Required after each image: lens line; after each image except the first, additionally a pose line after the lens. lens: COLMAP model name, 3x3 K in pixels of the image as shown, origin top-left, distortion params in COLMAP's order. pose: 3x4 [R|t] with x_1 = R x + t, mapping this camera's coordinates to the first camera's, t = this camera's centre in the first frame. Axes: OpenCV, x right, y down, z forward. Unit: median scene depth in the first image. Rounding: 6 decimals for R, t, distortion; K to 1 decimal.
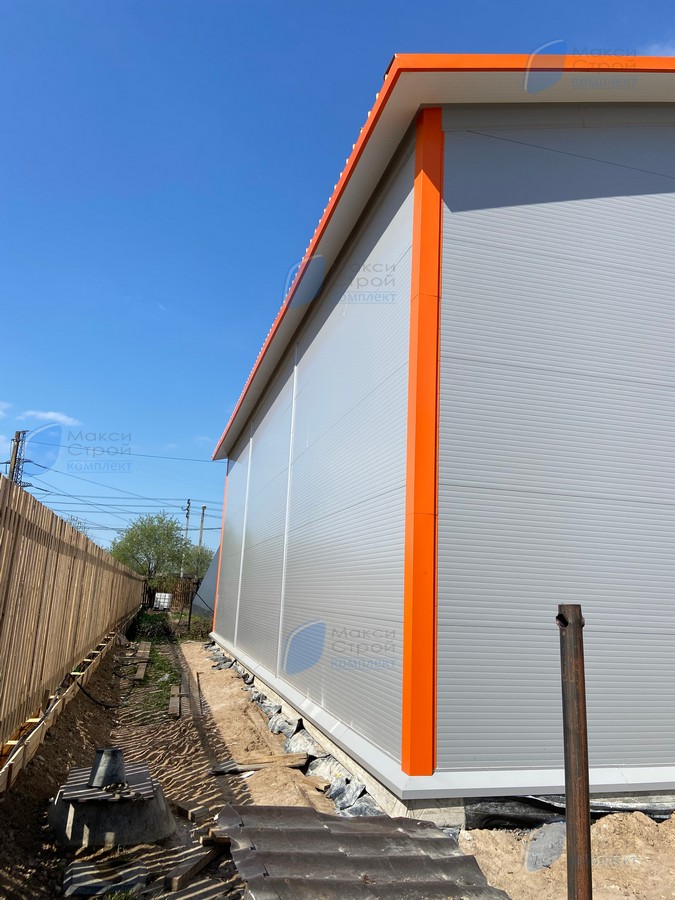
lens RADIAL K [[684.3, 0, 337.5], [0, 684.3, 450.0], [0, 0, 1]] dist [0.104065, -0.142060]
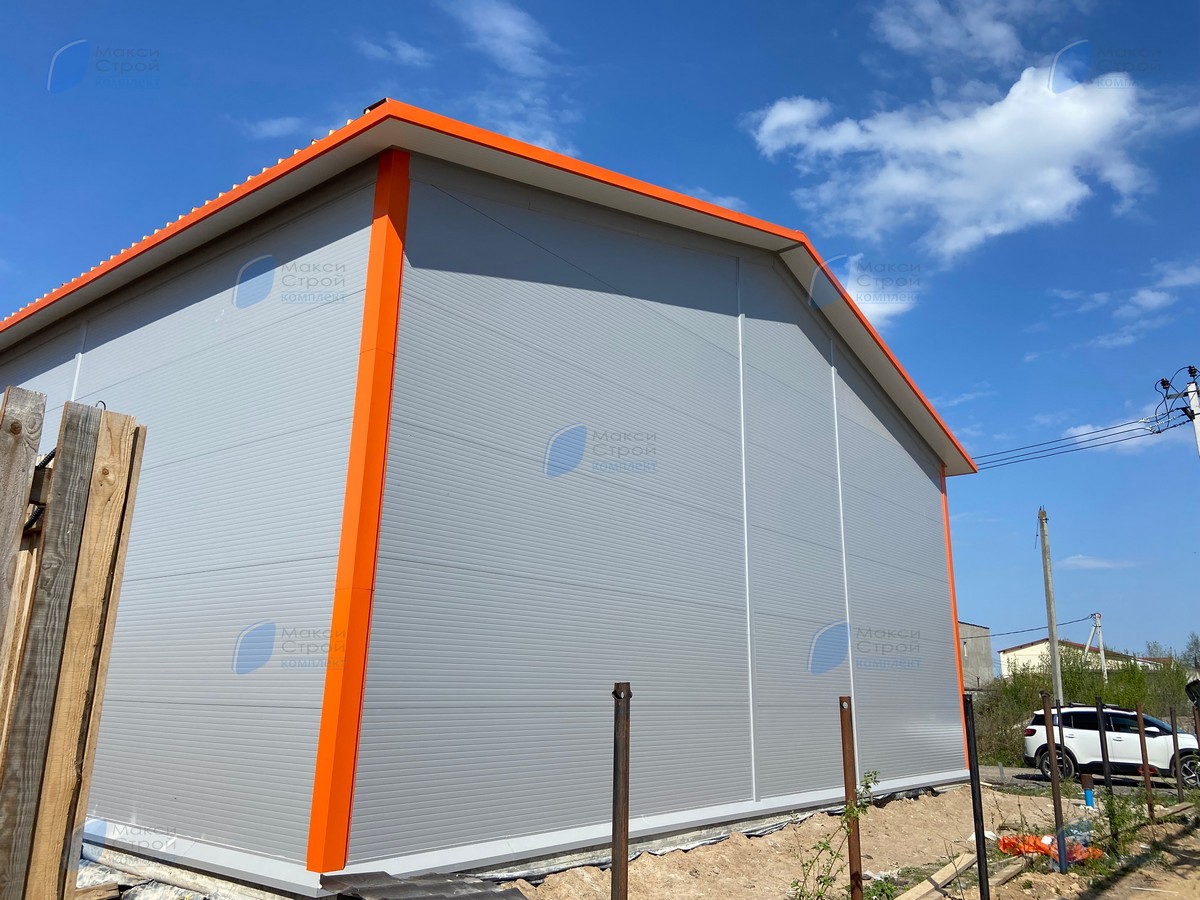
lens RADIAL K [[912.4, 0, 623.8], [0, 912.4, 454.8], [0, 0, 1]] dist [0.104065, -0.142060]
pose [[0.799878, 0.124141, 0.587183, -0.340280], [-0.112261, 0.992053, -0.056813, -0.055036], [-0.589570, -0.020474, 0.807458, -0.208765]]
